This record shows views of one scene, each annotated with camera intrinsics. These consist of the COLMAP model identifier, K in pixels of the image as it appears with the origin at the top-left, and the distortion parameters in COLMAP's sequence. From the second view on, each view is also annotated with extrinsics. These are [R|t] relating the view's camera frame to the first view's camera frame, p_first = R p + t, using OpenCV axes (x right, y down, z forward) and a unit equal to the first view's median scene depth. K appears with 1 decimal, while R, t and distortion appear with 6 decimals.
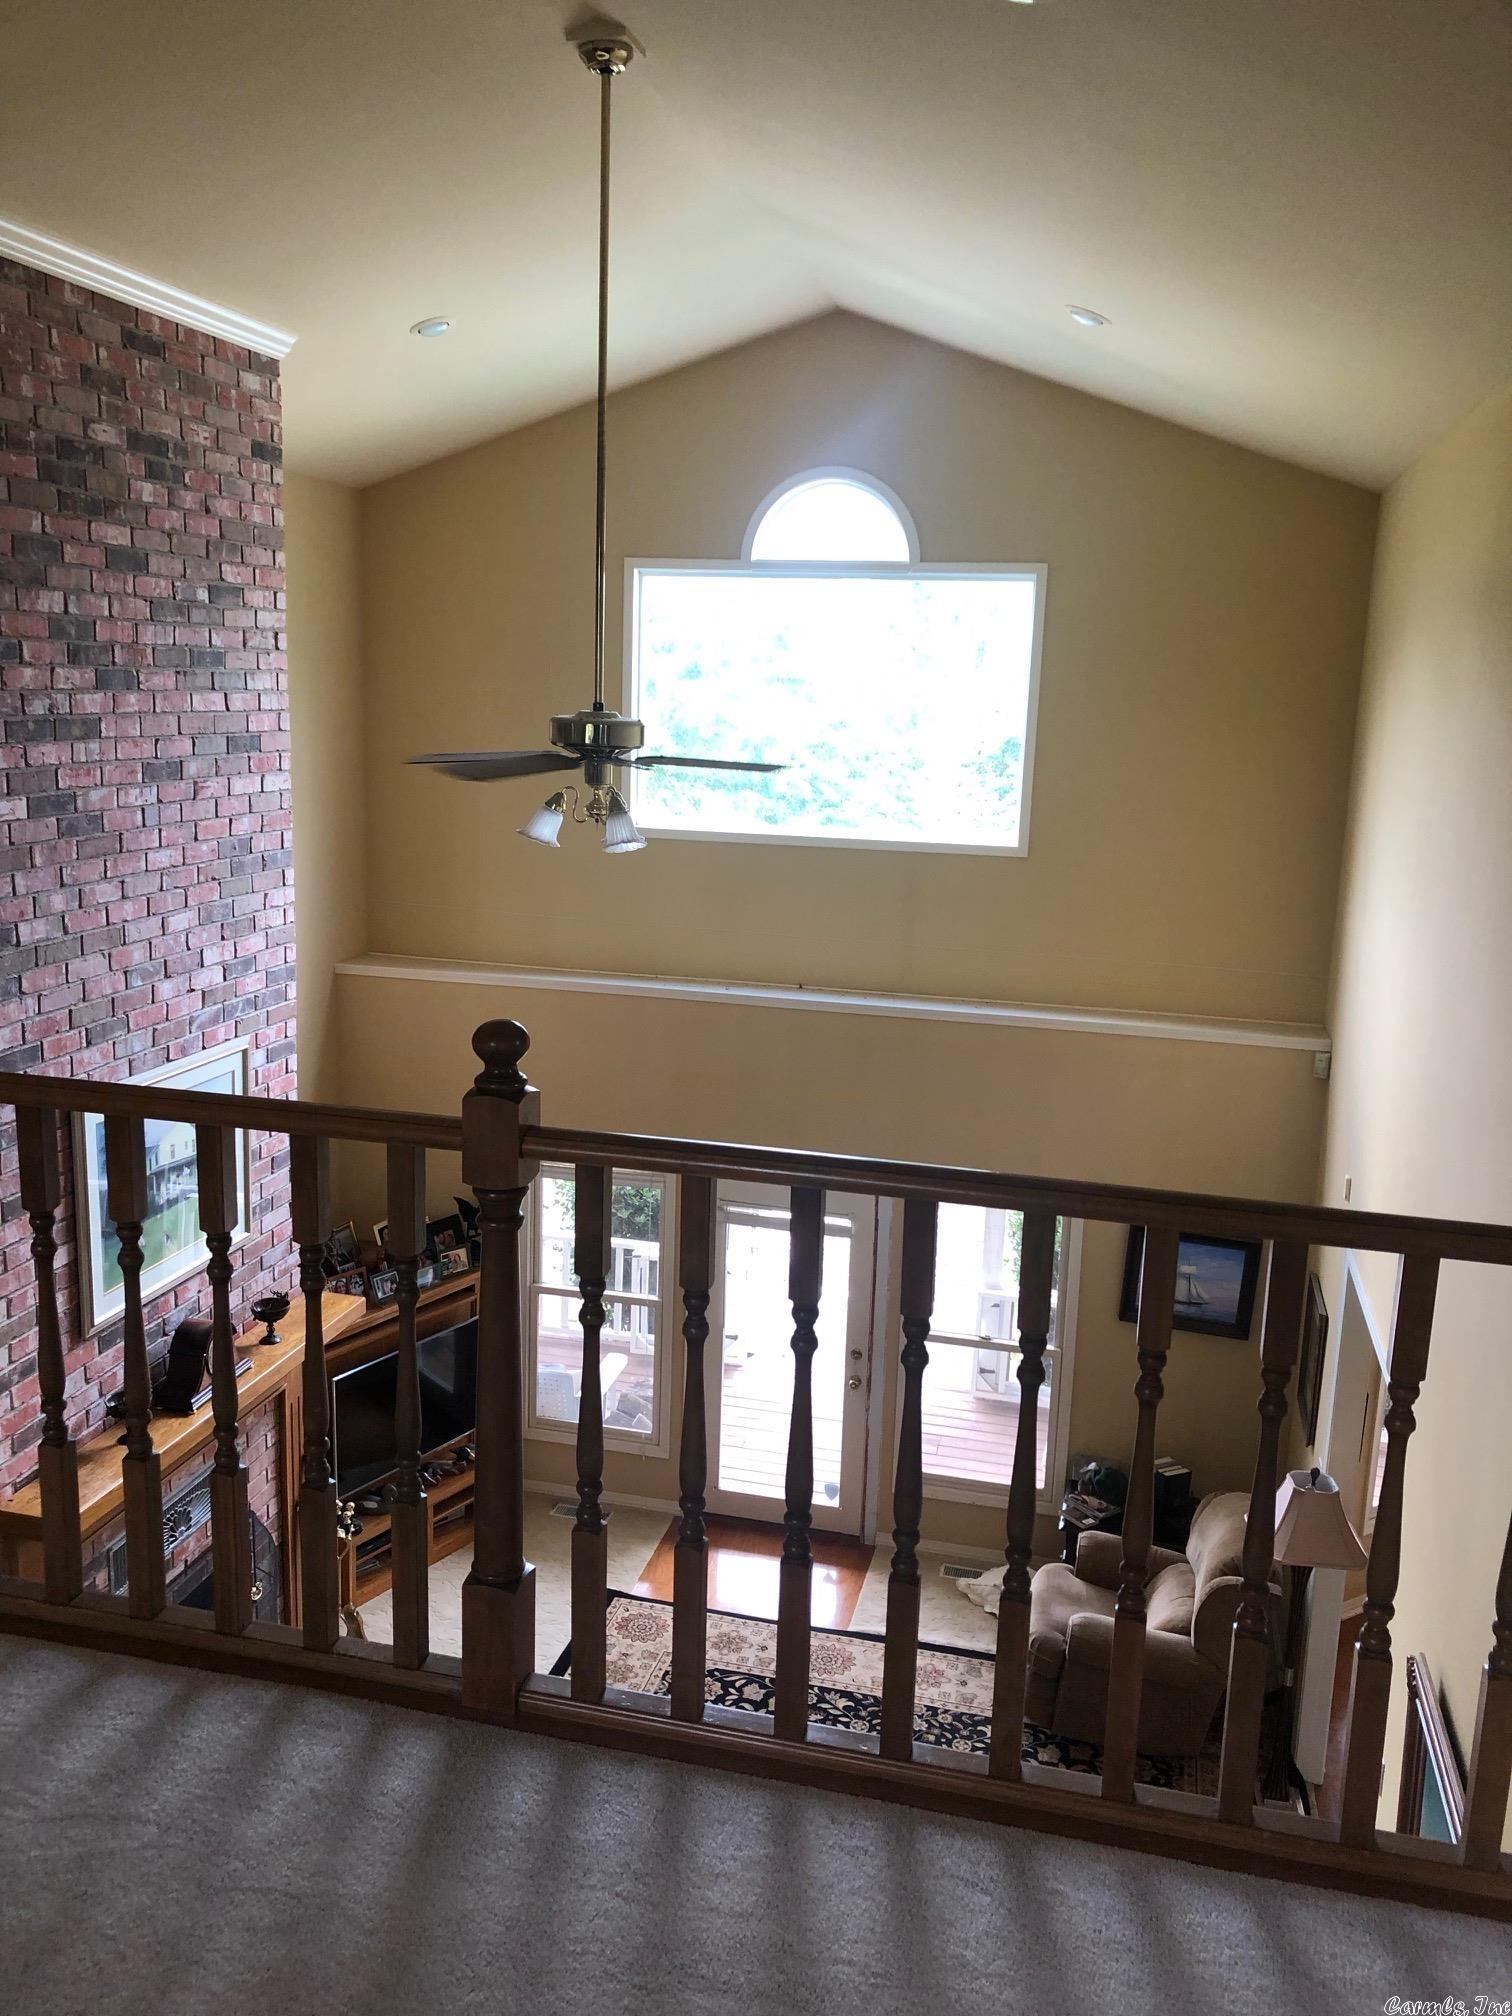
lens RADIAL K [[1631.0, 0, 756.0], [0, 1631.0, 1008.0], [0, 0, 1]] dist [0.008644, -0.000162]
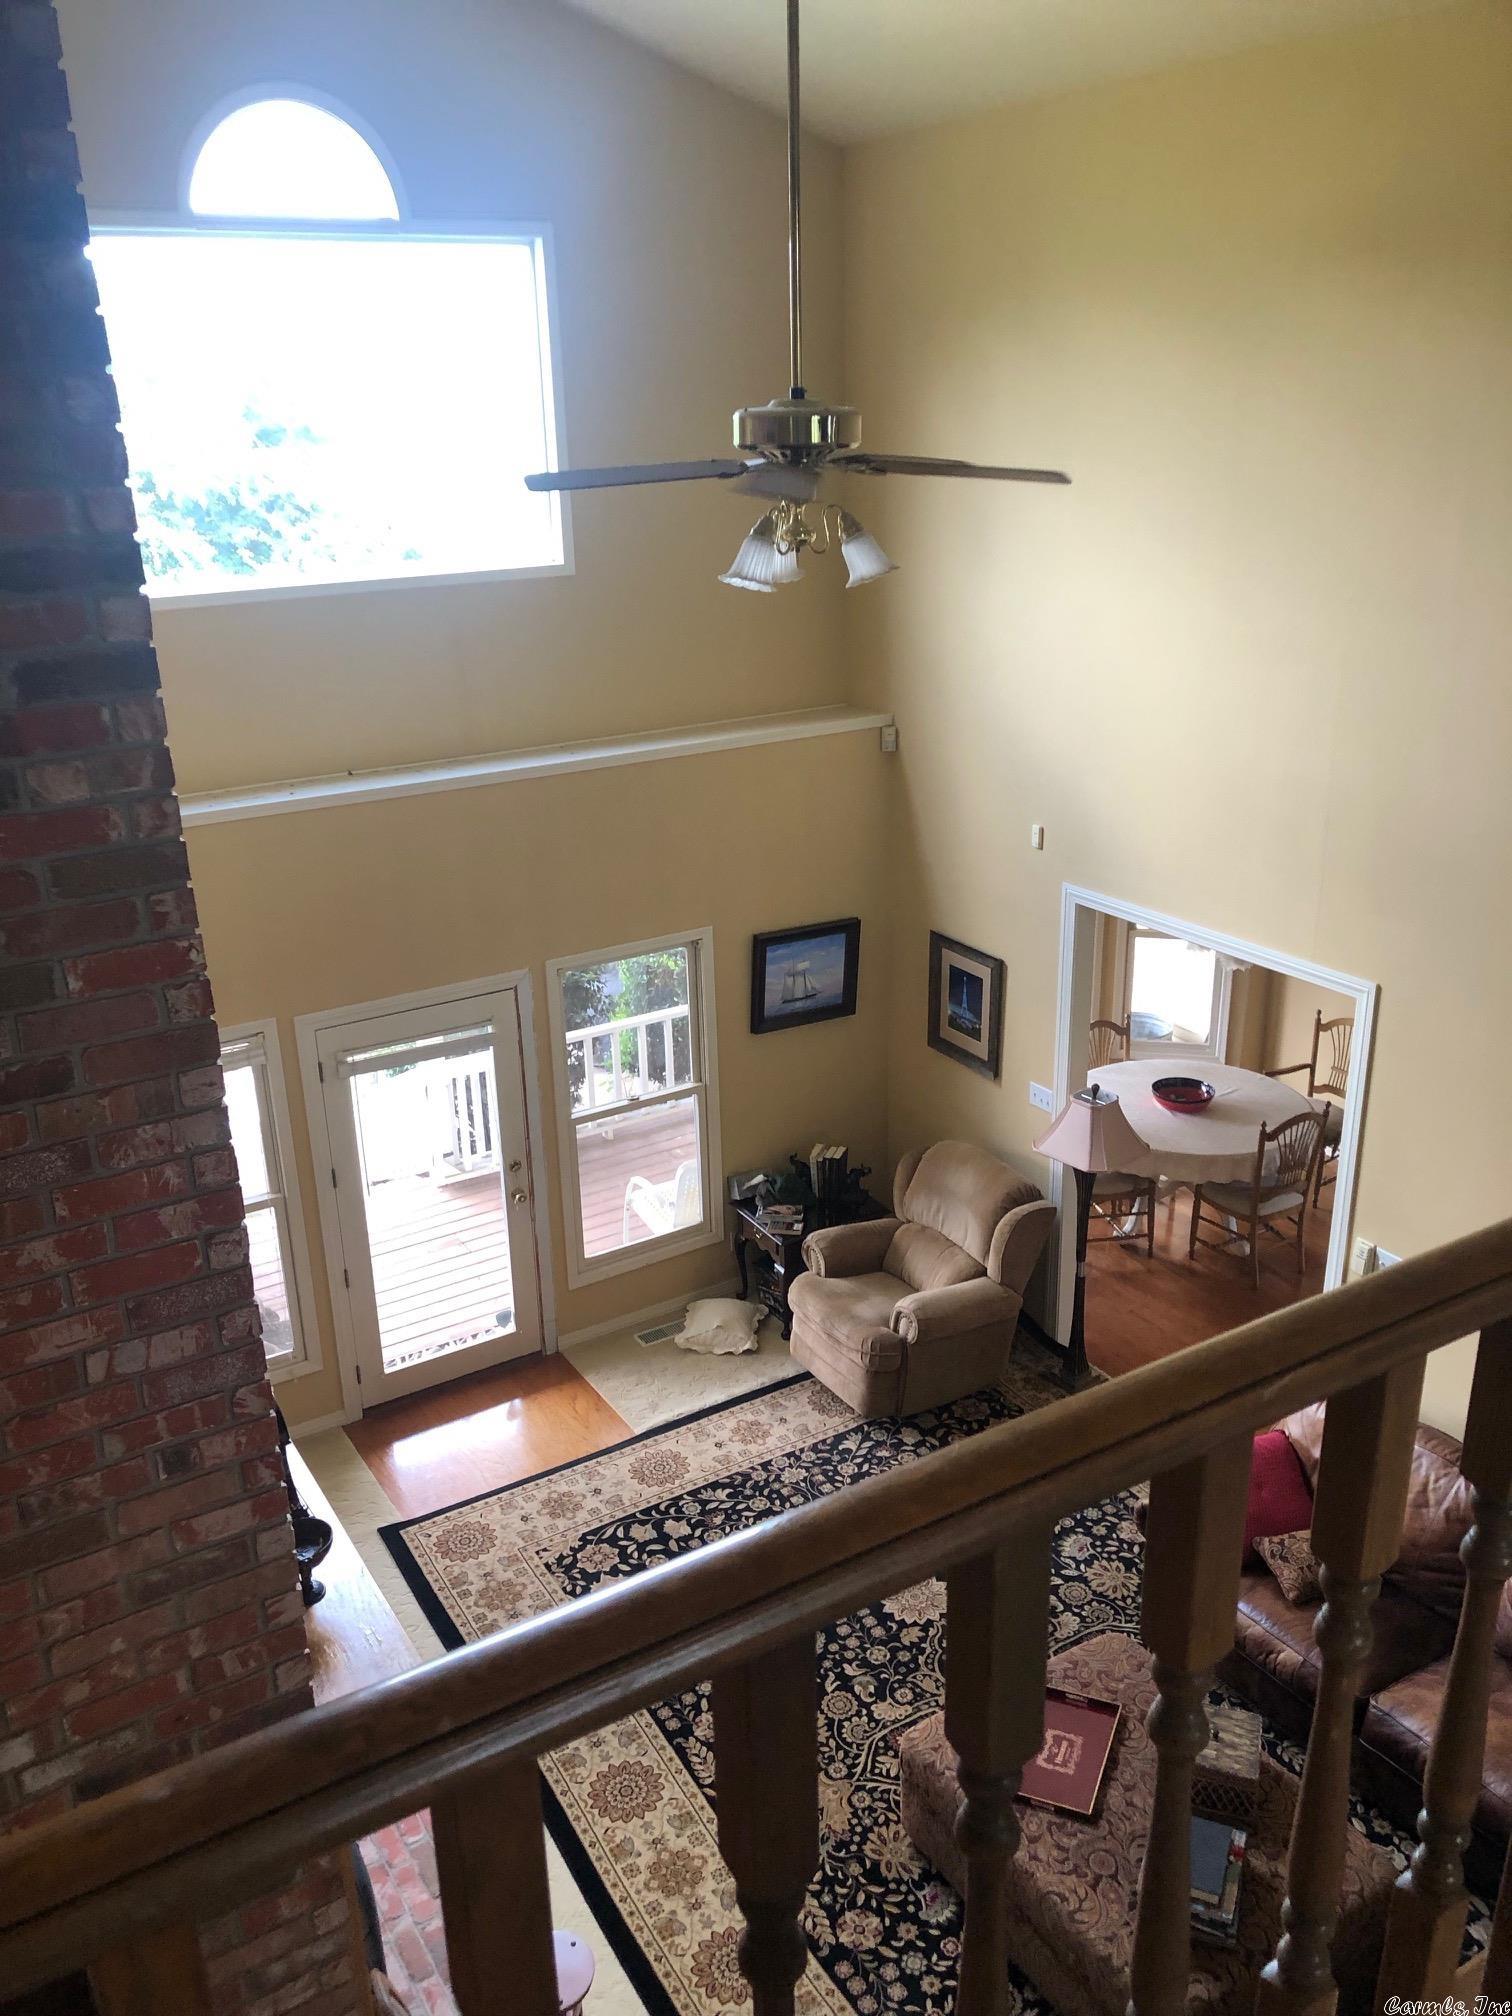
lens RADIAL K [[1636.1, 0, 756.0], [0, 1636.1, 1008.0], [0, 0, 1]] dist [0.011967, 0.004841]
pose [[0.704636, -0.299645, 0.643196, -0.419895], [0.182590, 0.952505, 0.243711, -0.069360], [-0.685674, -0.054287, 0.725882, 0.274341]]
